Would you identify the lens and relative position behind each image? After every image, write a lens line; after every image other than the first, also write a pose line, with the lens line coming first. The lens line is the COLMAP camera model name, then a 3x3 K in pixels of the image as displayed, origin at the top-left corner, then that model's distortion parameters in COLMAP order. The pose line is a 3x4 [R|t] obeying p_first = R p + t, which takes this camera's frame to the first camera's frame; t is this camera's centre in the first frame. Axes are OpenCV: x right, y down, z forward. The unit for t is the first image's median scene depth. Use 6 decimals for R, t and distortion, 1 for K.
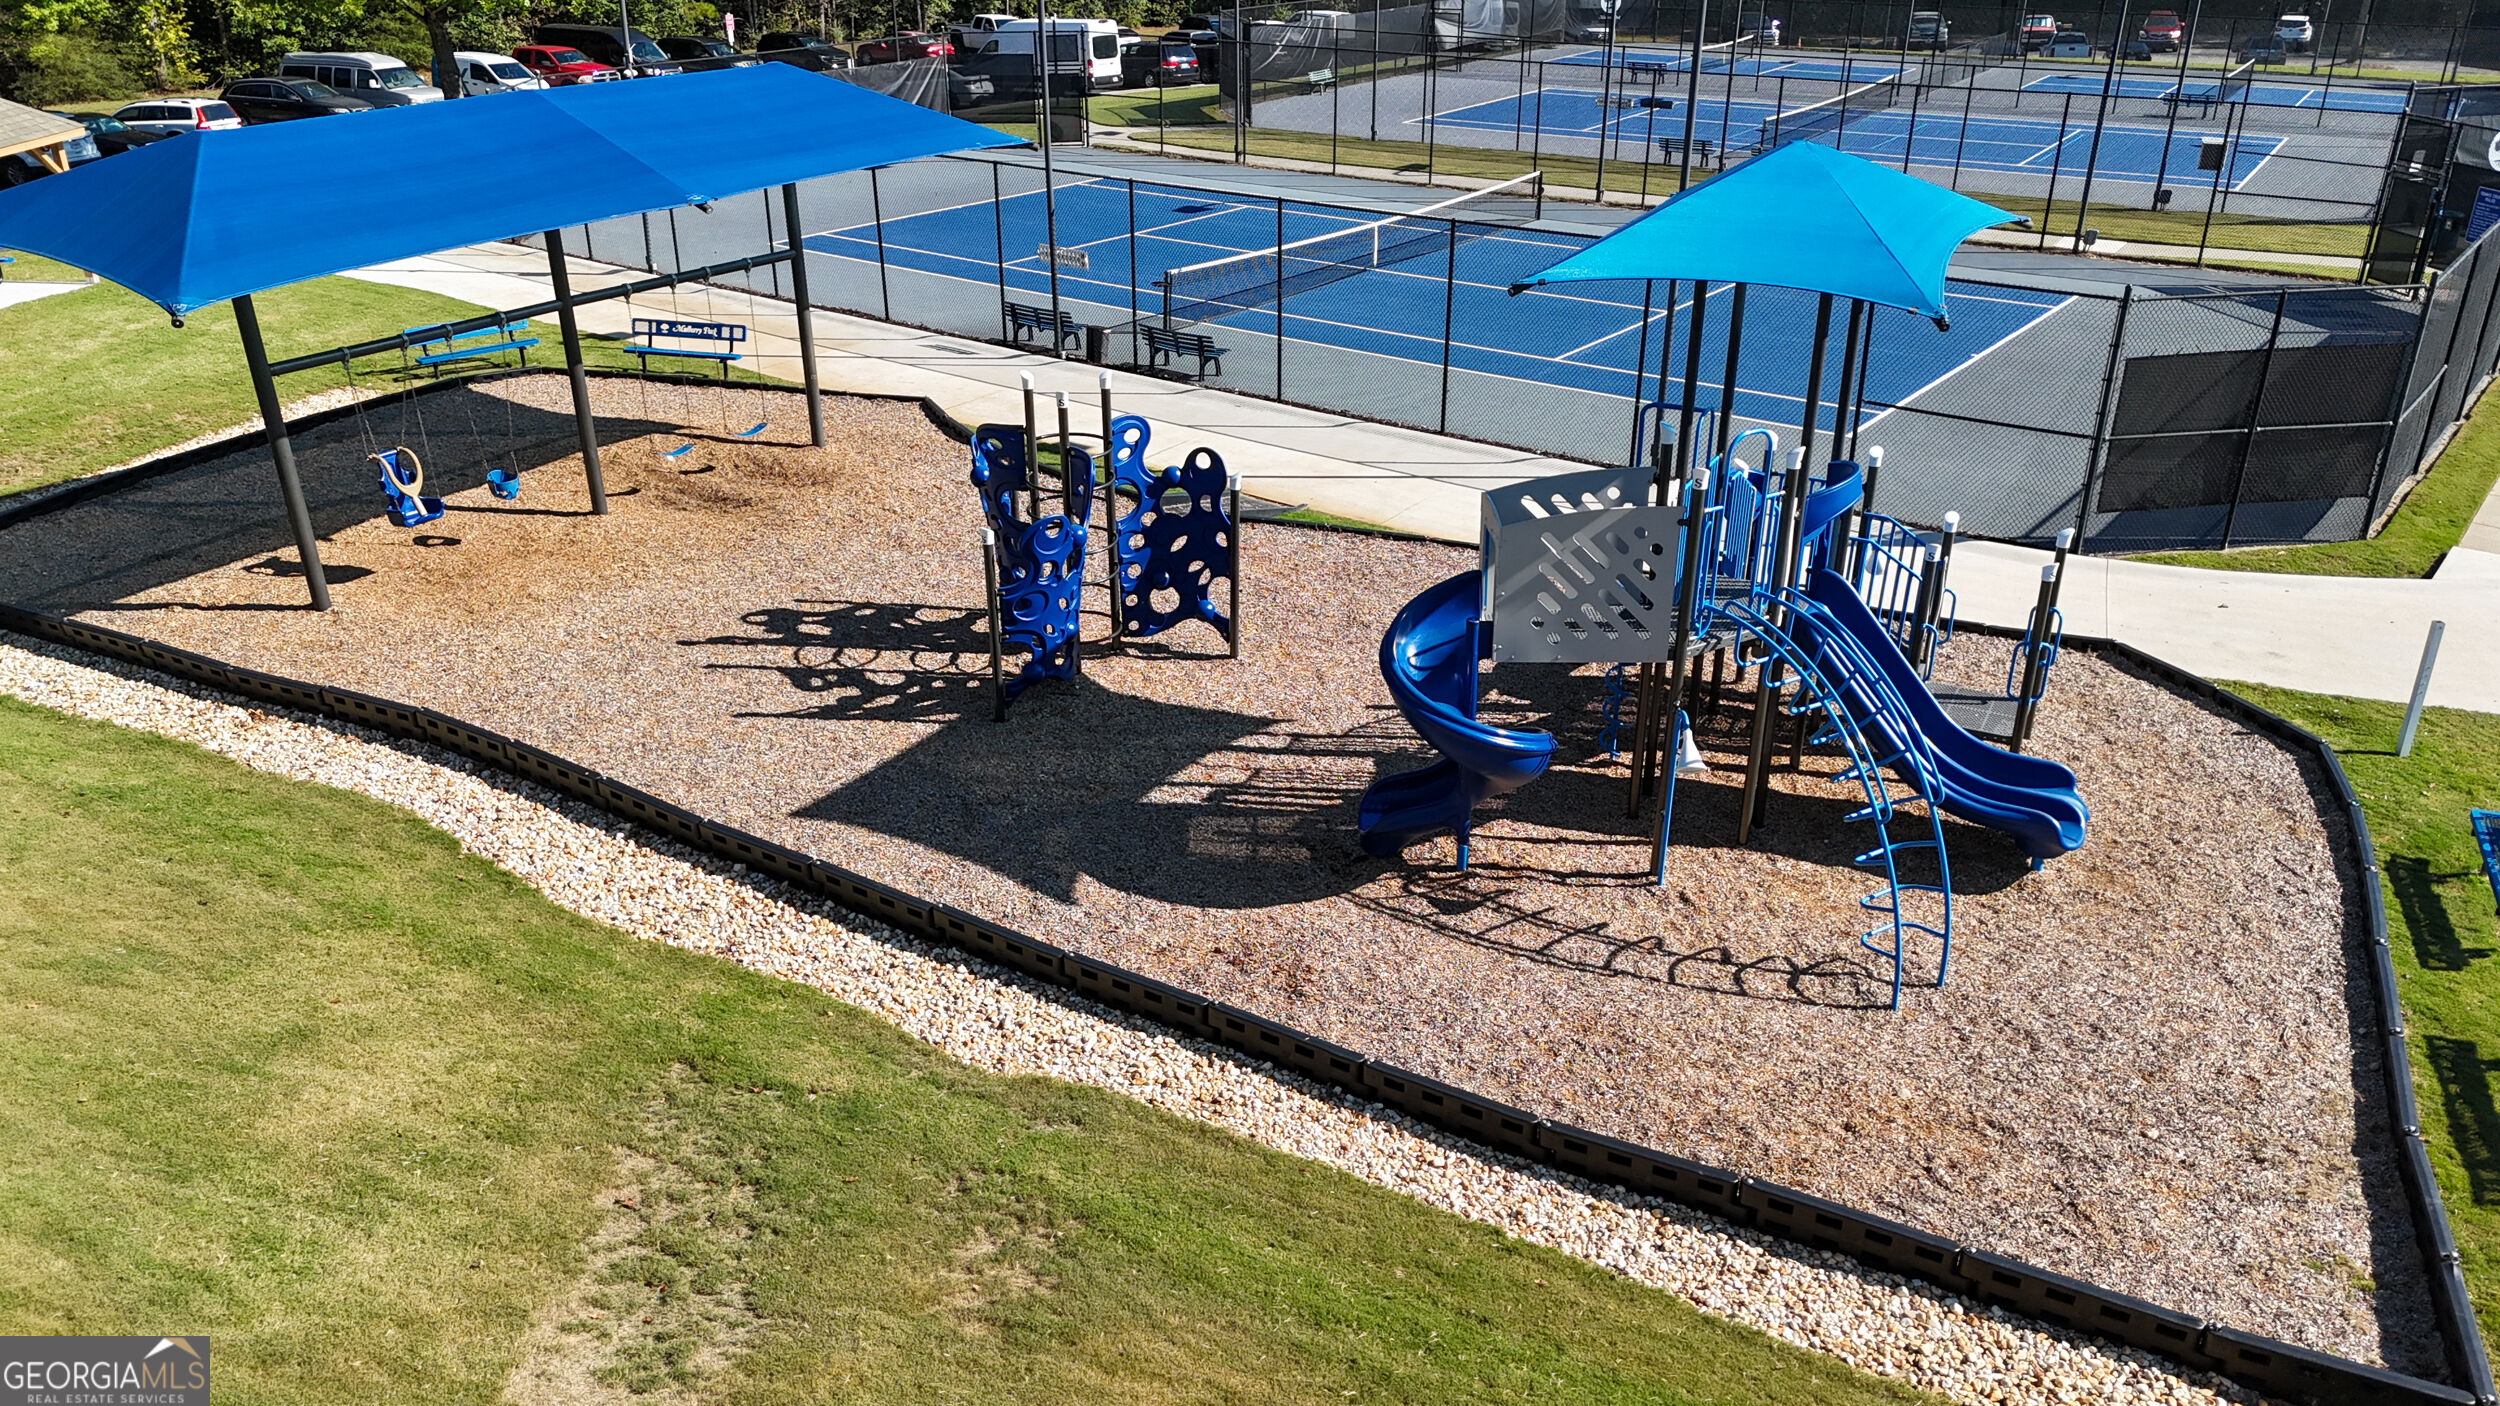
lens RADIAL K [[1834.3, 0, 1255.6], [0, 1834.3, 698.1], [0, 0, 1]] dist [0.102863, -0.117764]
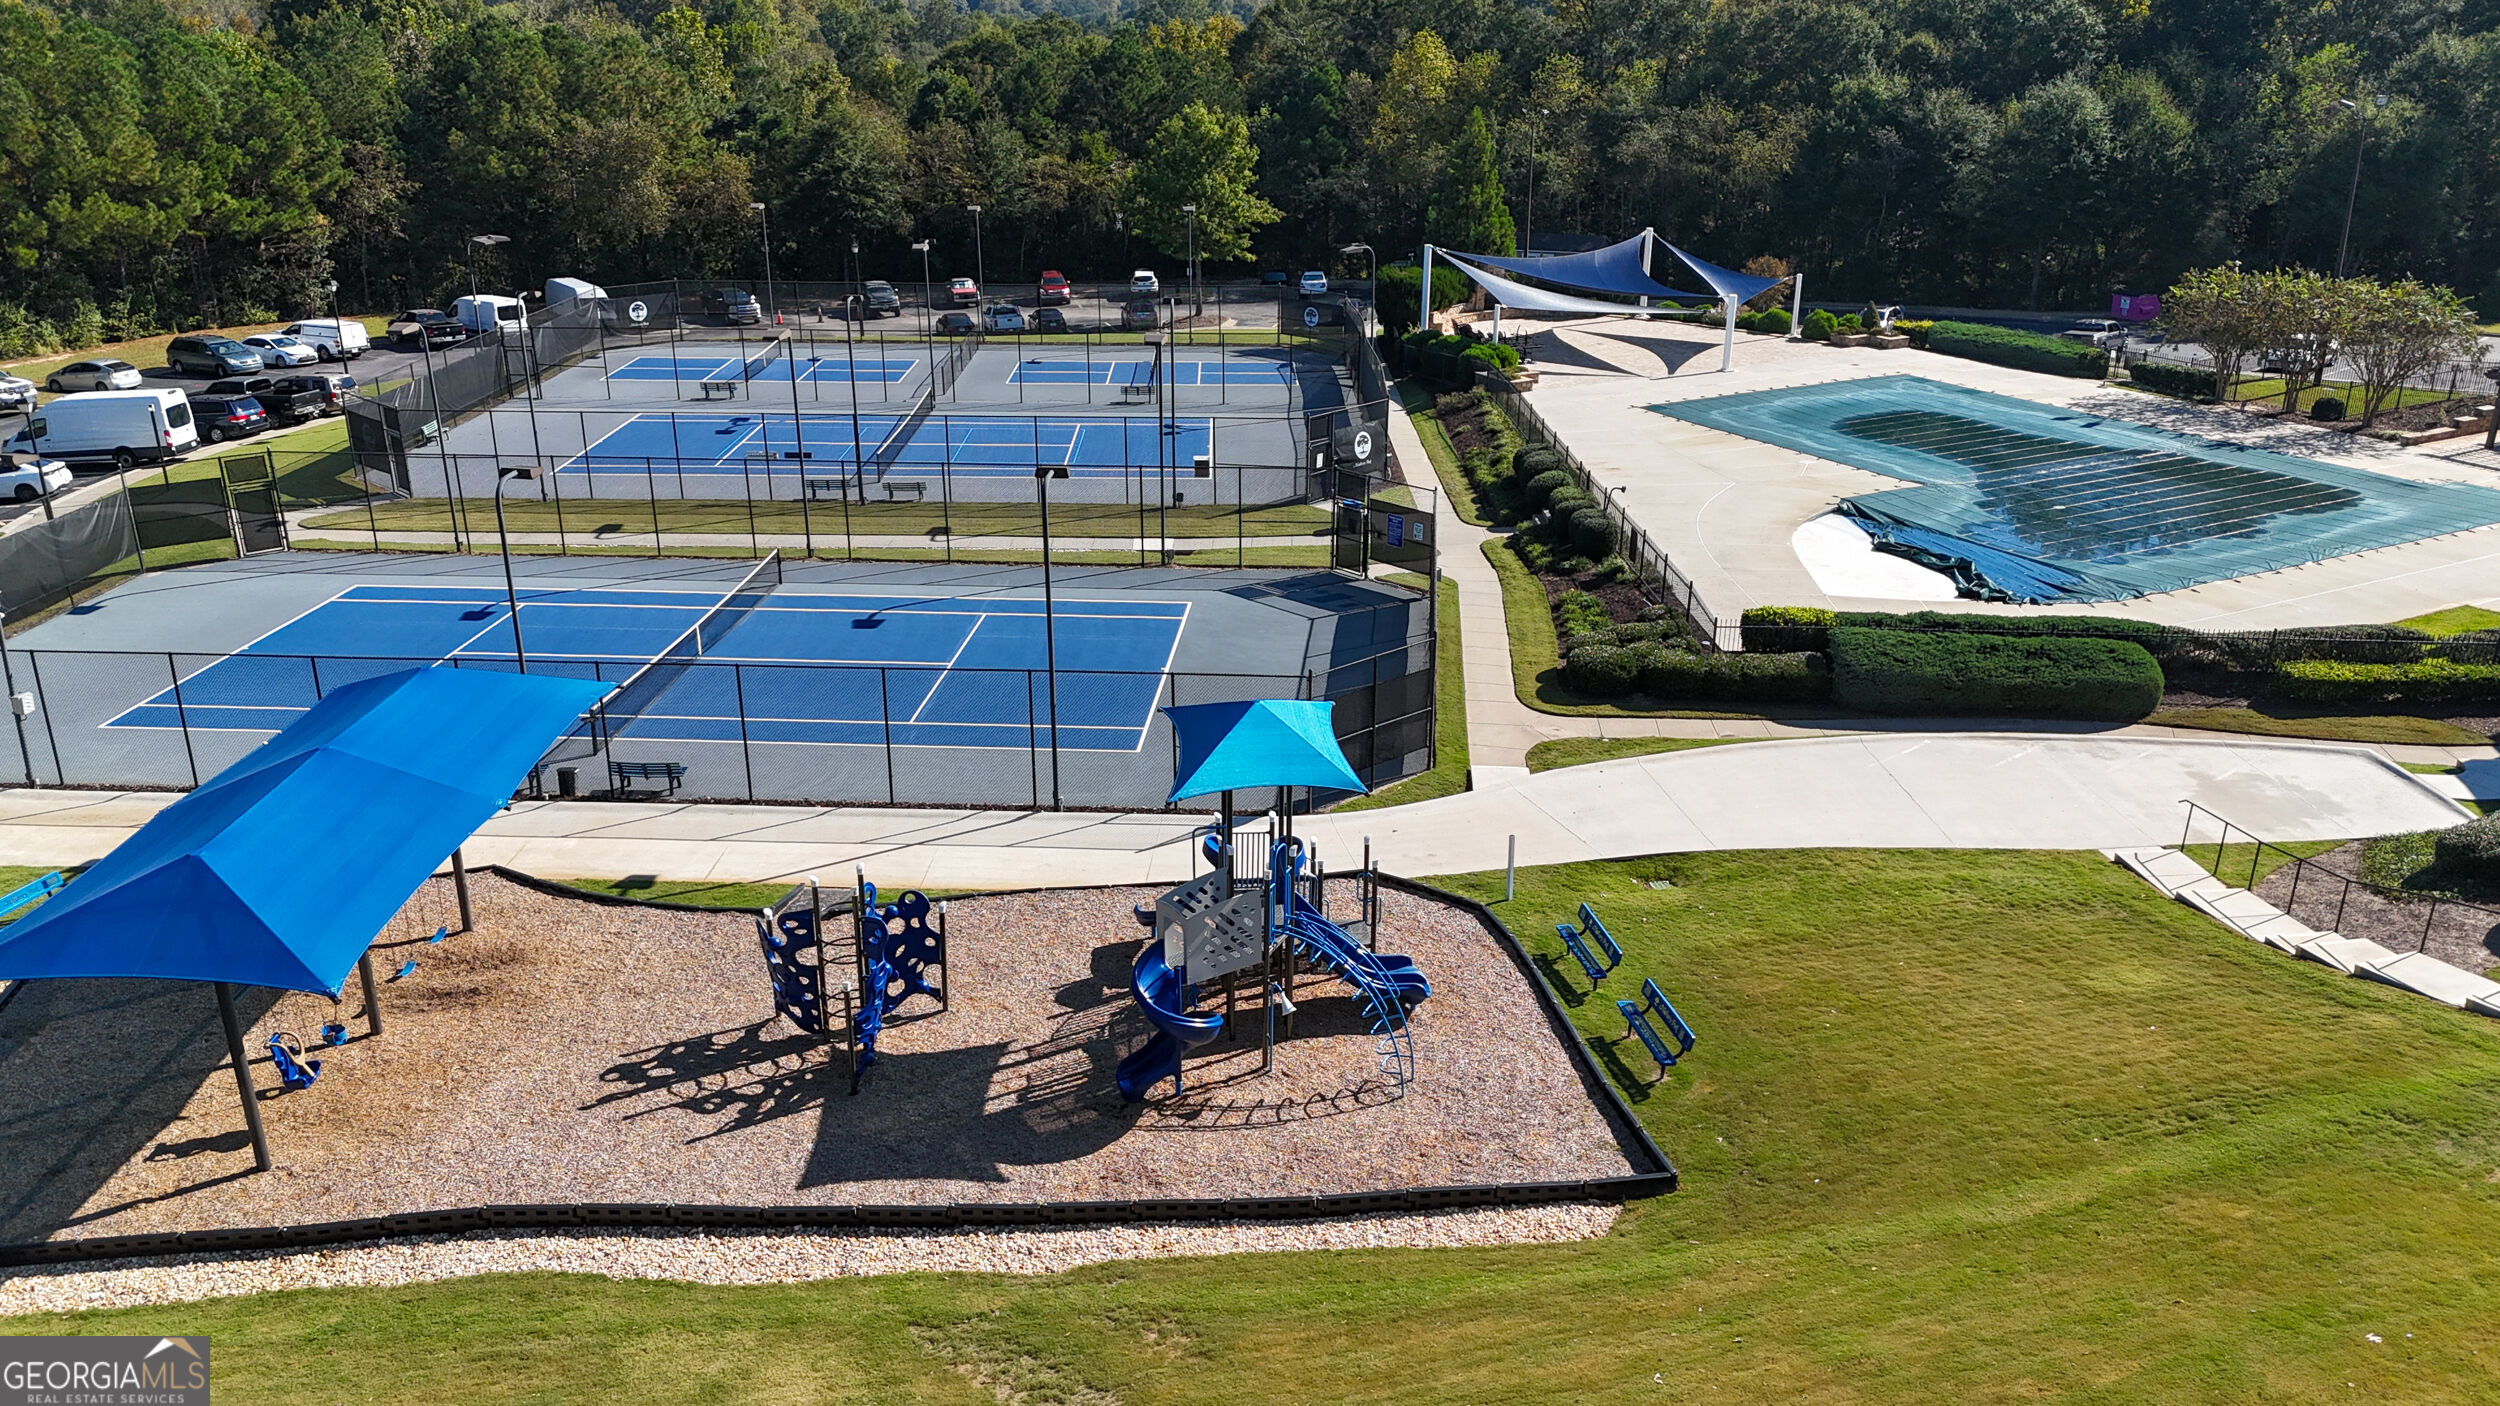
lens RADIAL K [[1834.3, 0, 1255.6], [0, 1834.3, 698.1], [0, 0, 1]] dist [0.102863, -0.117764]
pose [[0.833166, -0.189949, 0.519379, -0.592040], [0.229403, 0.973257, -0.012056, -0.213600], [-0.503199, 0.129192, 0.854459, -0.574316]]
